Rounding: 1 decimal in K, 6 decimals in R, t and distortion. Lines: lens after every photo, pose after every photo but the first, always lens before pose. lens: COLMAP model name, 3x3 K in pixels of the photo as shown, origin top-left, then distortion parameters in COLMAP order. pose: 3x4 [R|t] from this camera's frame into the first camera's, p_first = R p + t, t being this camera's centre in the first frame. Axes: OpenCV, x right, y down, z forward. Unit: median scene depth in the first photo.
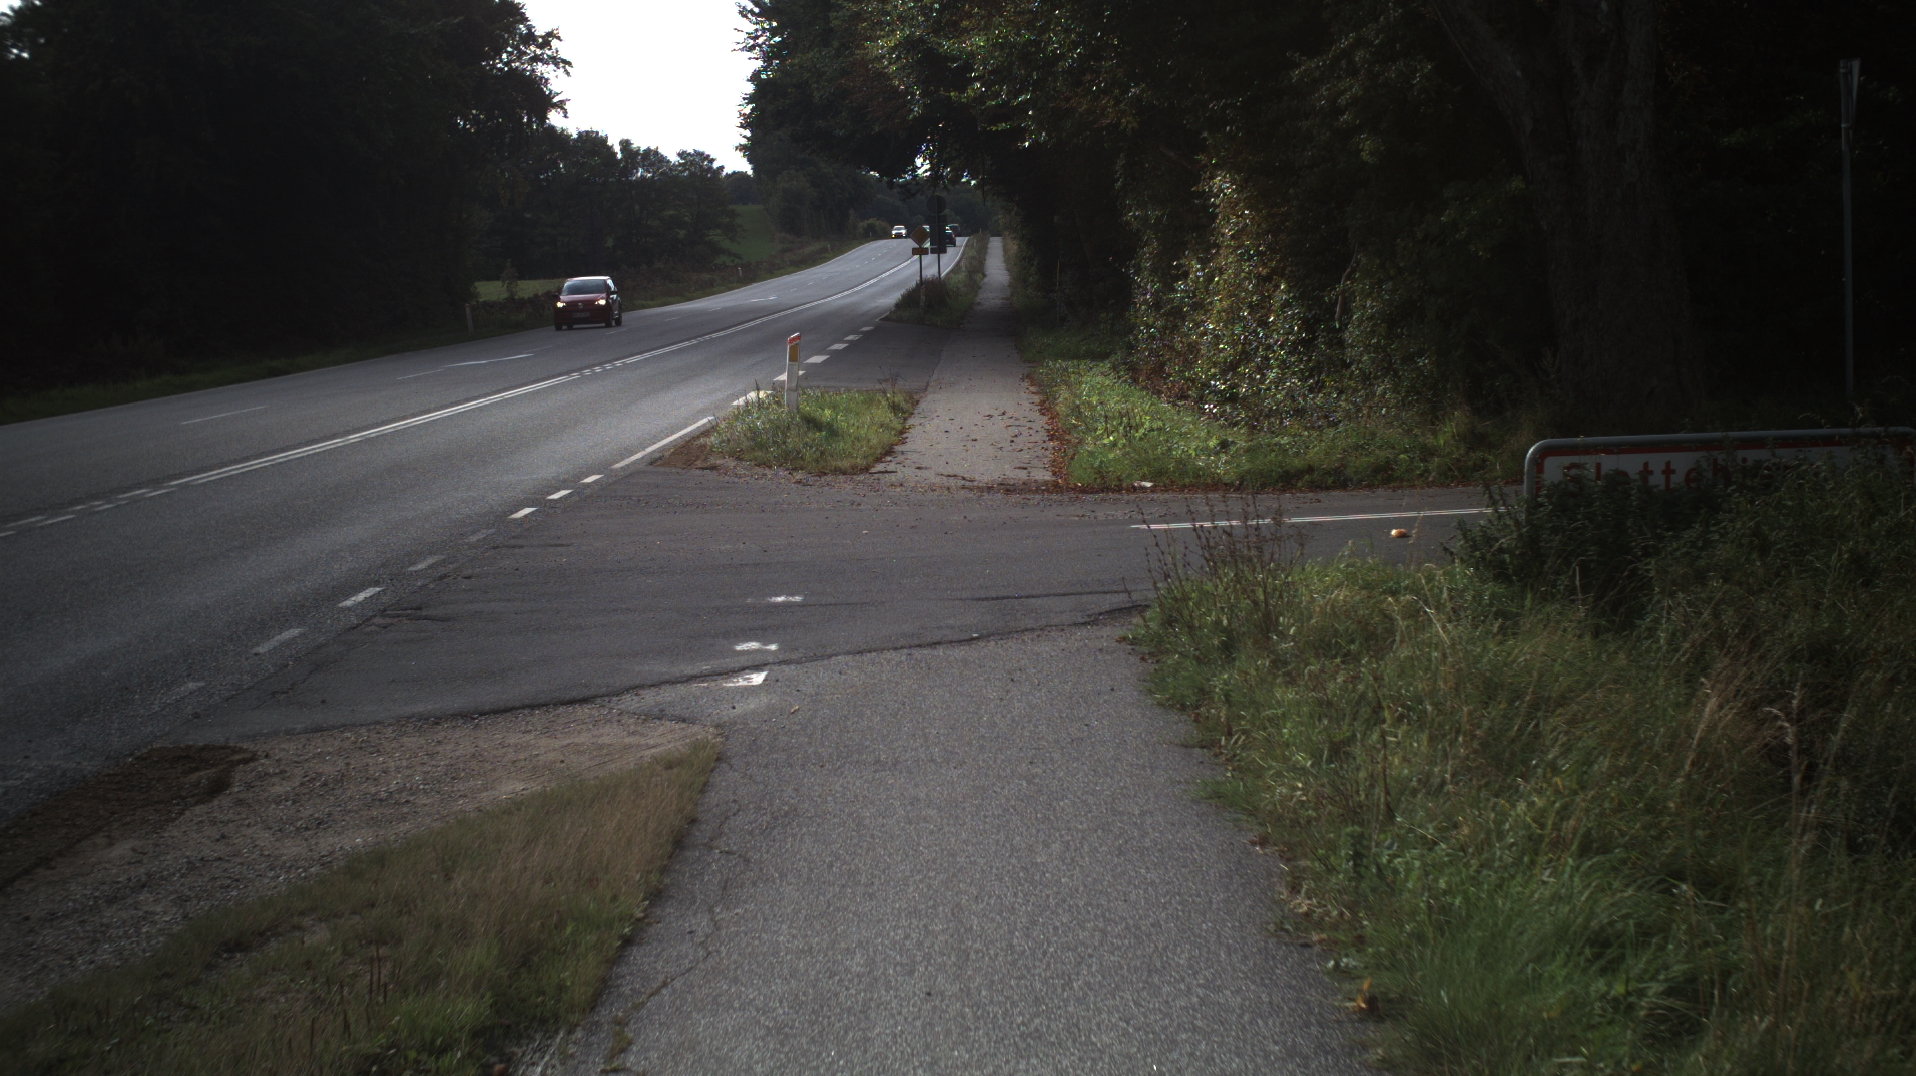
lens RADIAL K [[3335.9, 0, 958.0], [0, 3335.9, 538.0], [0, 0, 1]] dist [-0.260164, 0.219987]
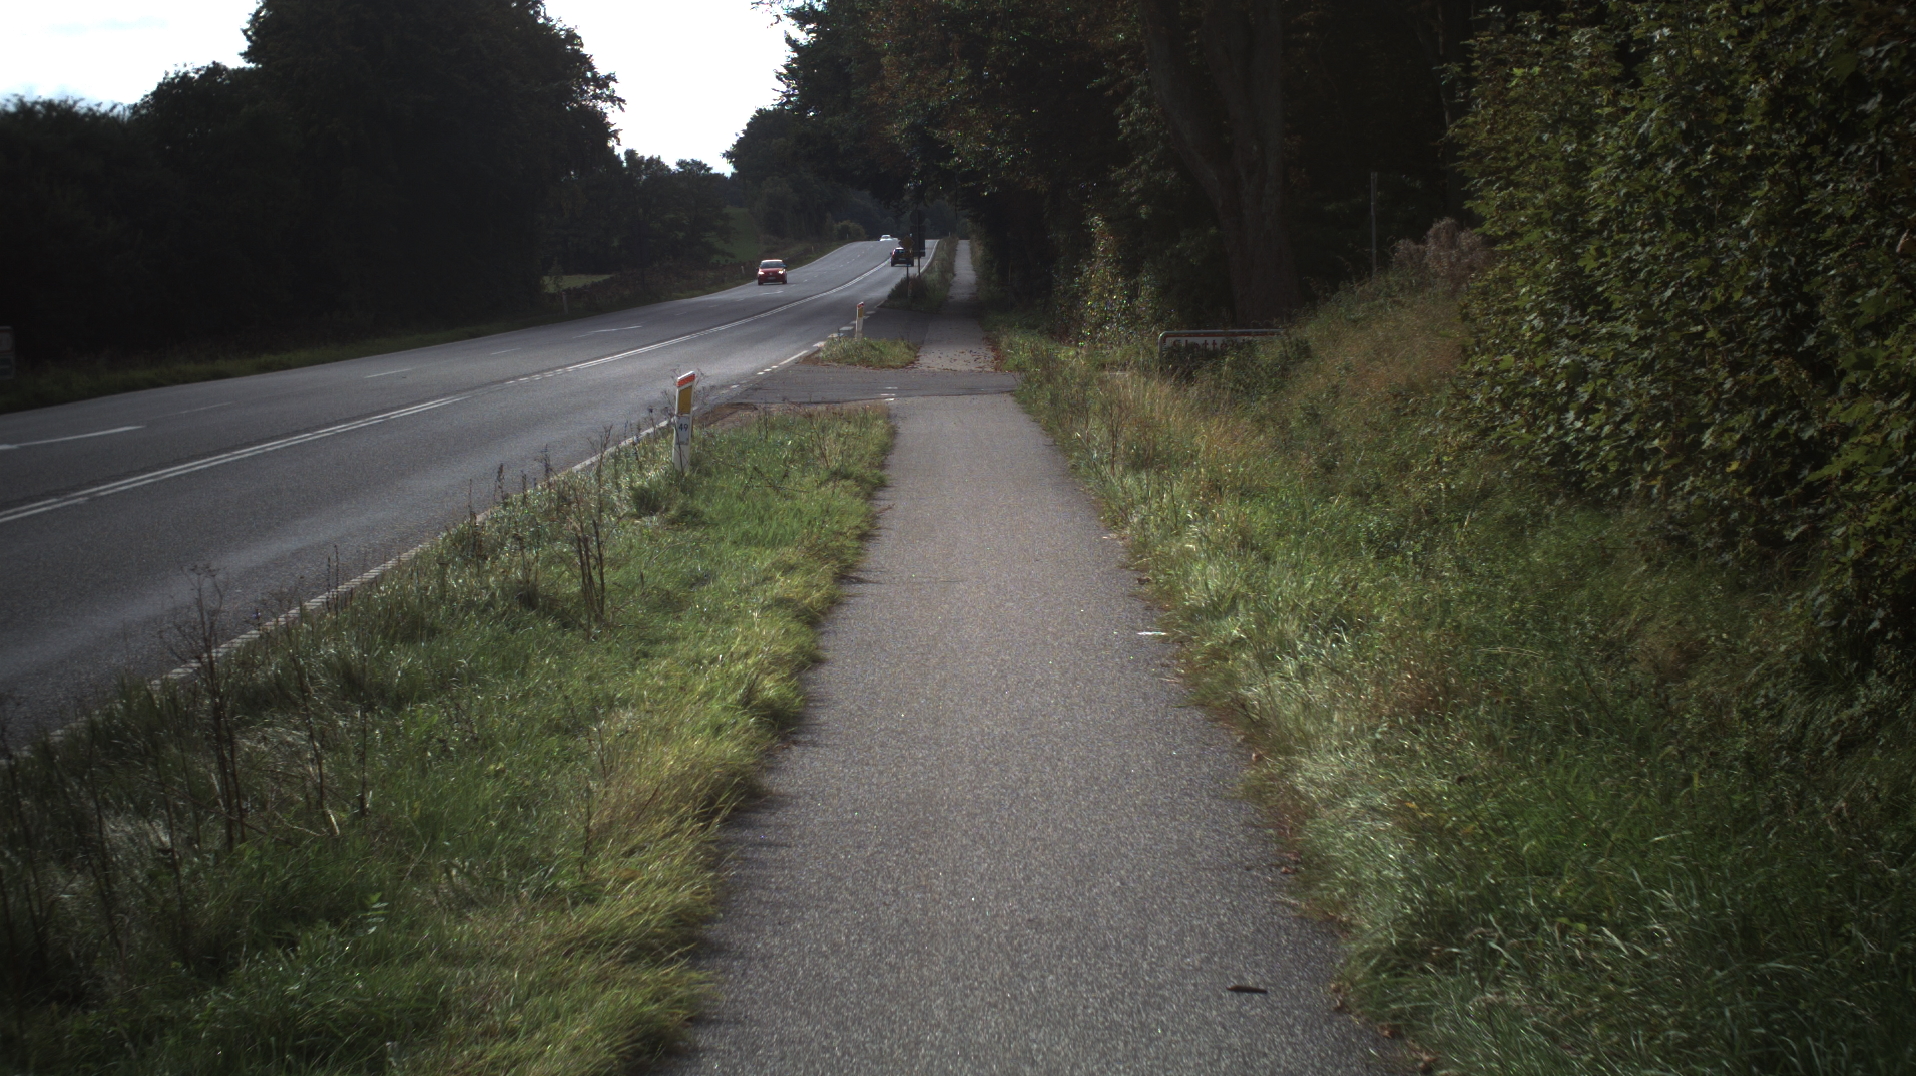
lens RADIAL K [[3335.9, 0, 958.0], [0, 3335.9, 538.0], [0, 0, 1]] dist [-0.260164, 0.219987]
pose [[0.999916, 0.007586, 0.010502, -0.009139], [-0.007585, 0.999971, -0.000156, 0.052238], [-0.010503, 0.000076, 0.999945, -0.643454]]
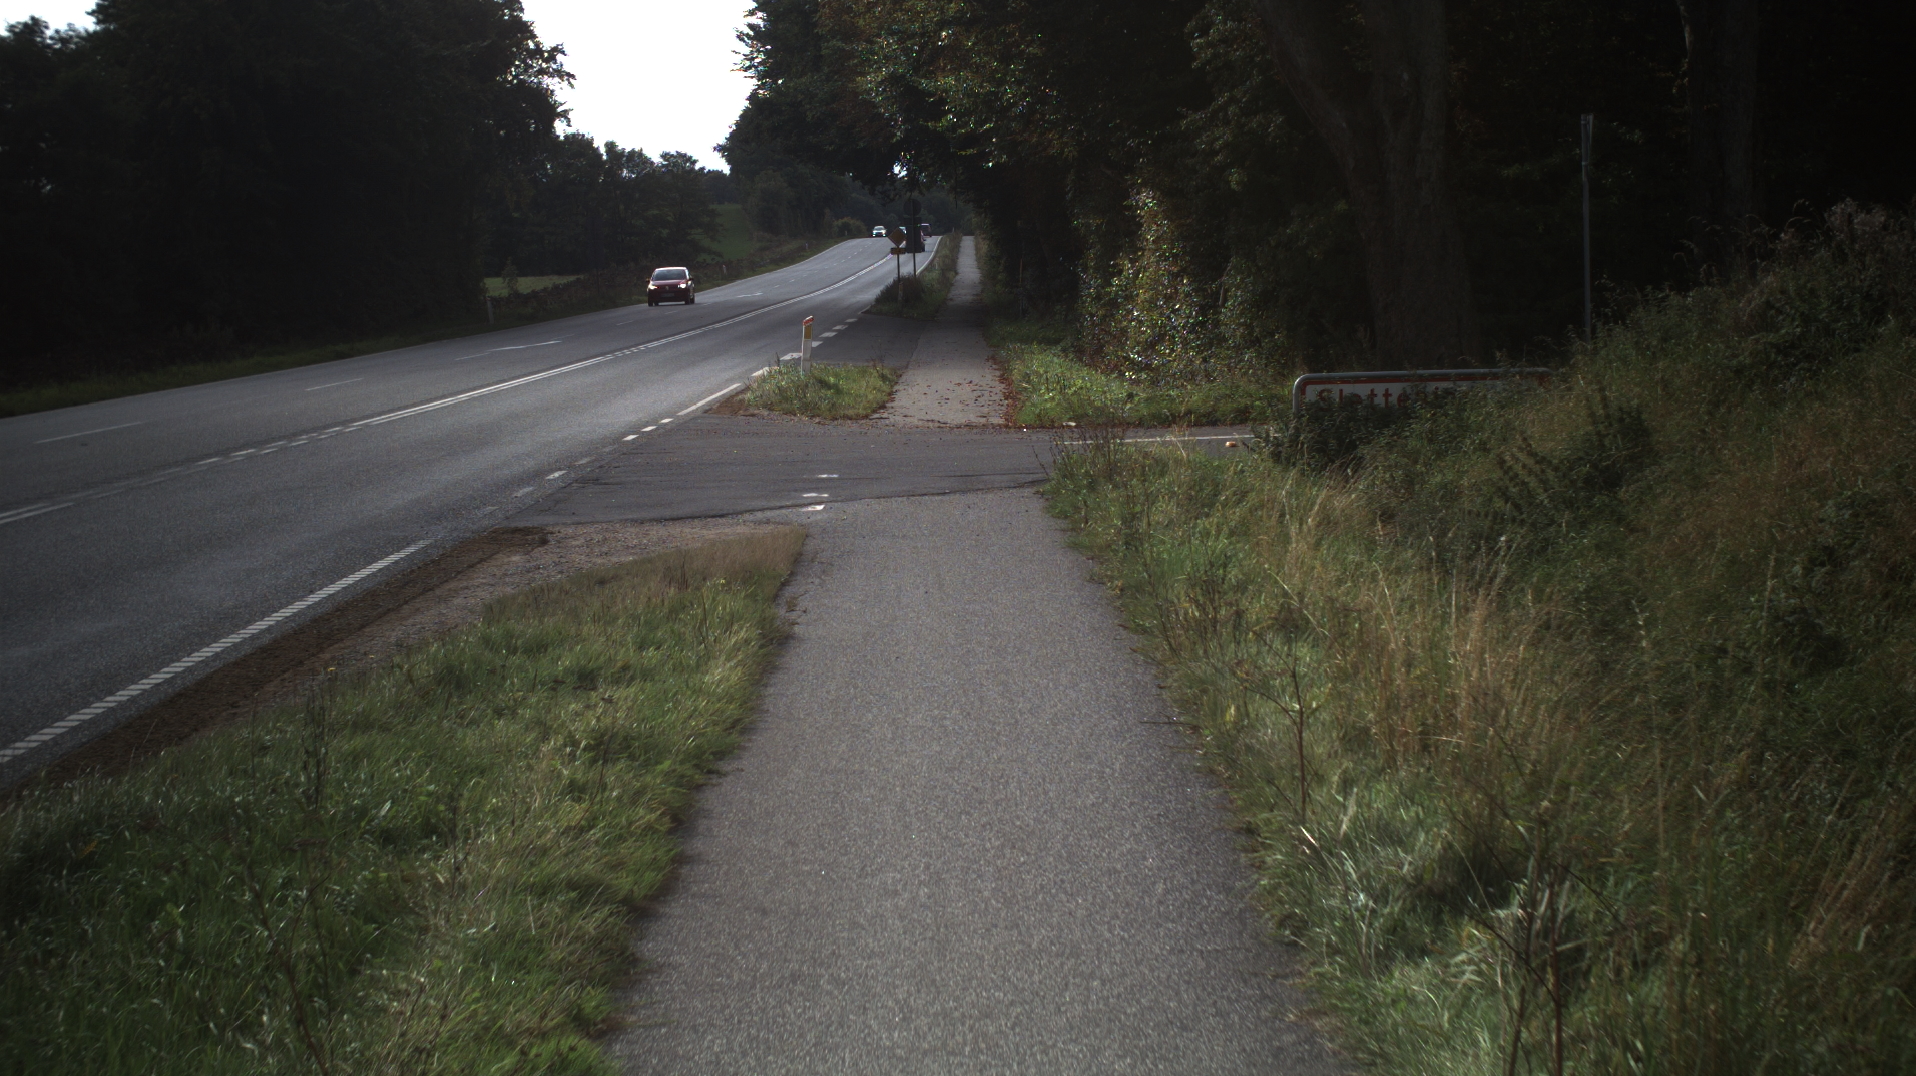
lens RADIAL K [[3335.9, 0, 958.0], [0, 3335.9, 538.0], [0, 0, 1]] dist [-0.260164, 0.219987]
pose [[0.999964, 0.001531, 0.008297, -0.001088], [-0.001535, 0.999999, 0.000532, 0.017350], [-0.008296, -0.000544, 0.999965, -0.214735]]
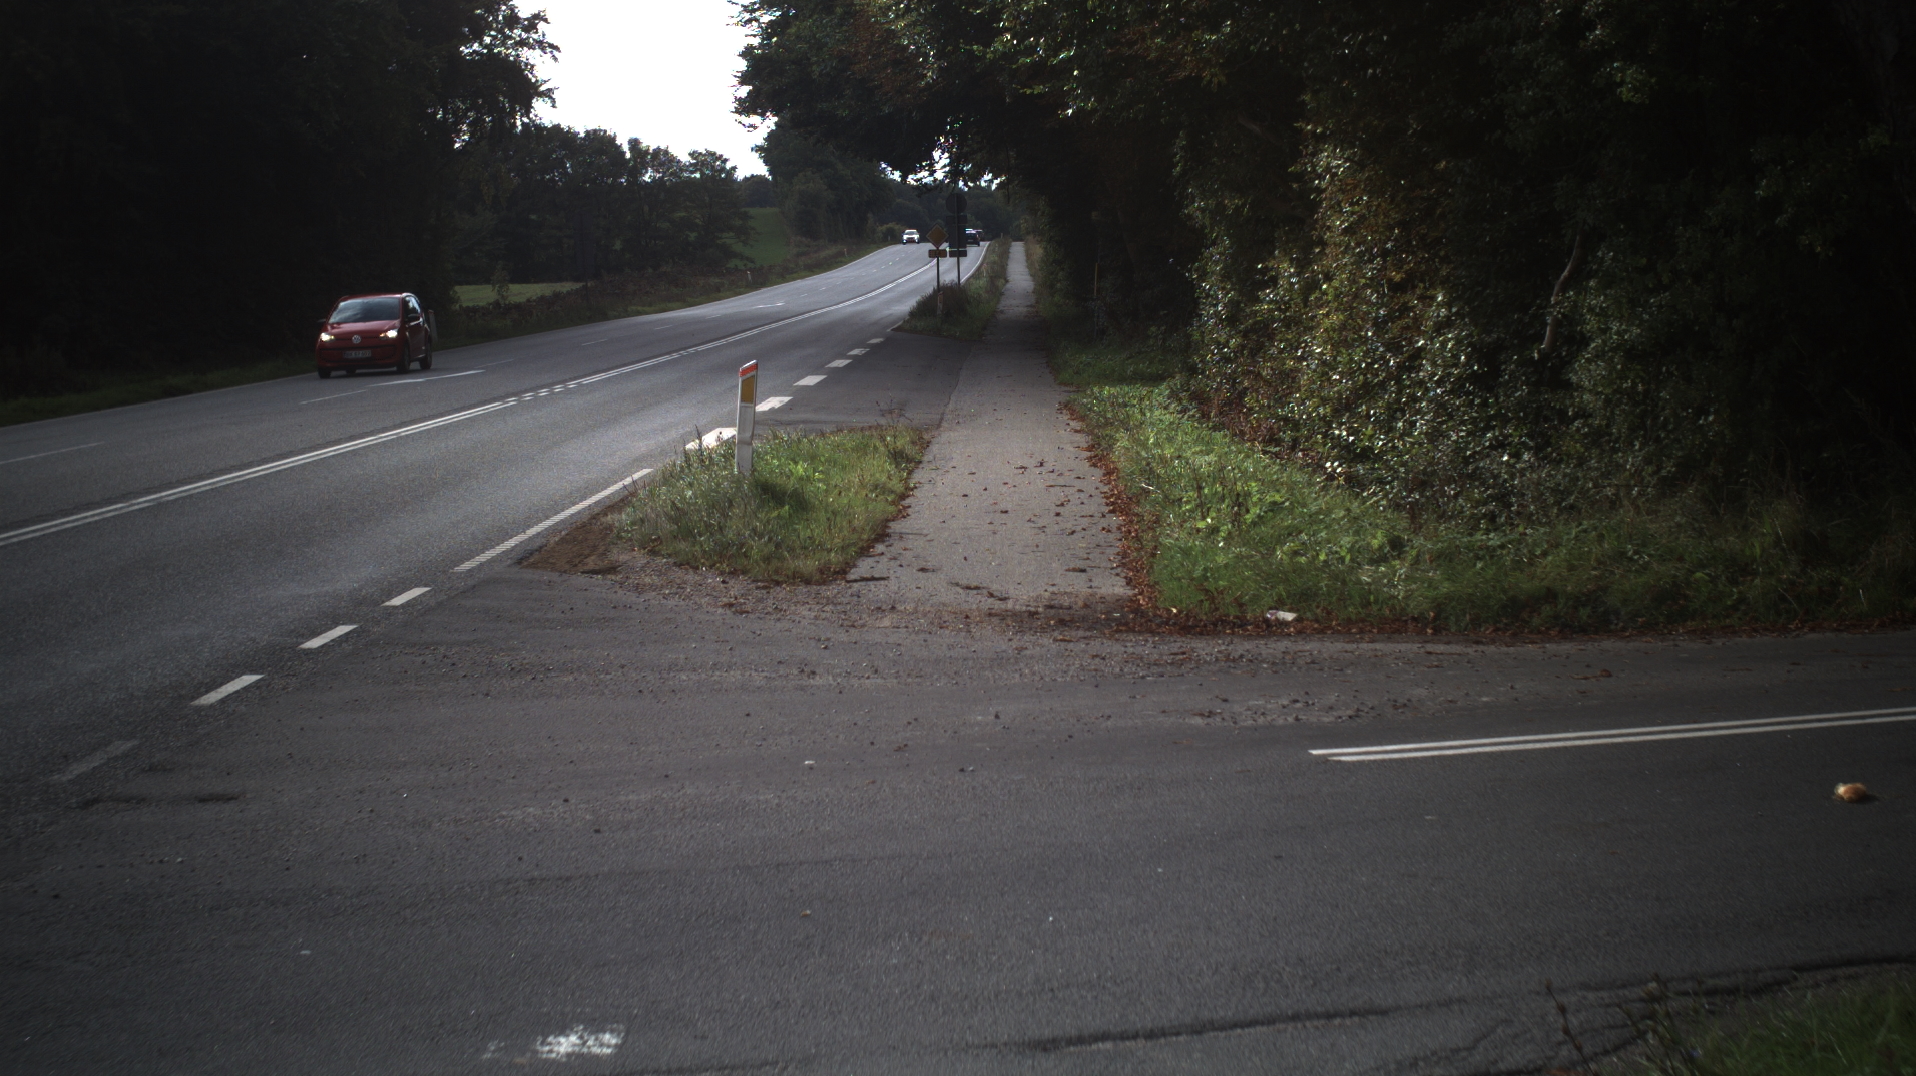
lens RADIAL K [[3335.9, 0, 958.0], [0, 3335.9, 538.0], [0, 0, 1]] dist [-0.260164, 0.219987]
pose [[0.999971, 0.004955, -0.005718, -0.000628], [-0.004965, 0.999986, -0.001699, -0.016608], [0.005710, 0.001727, 0.999982, 0.214003]]
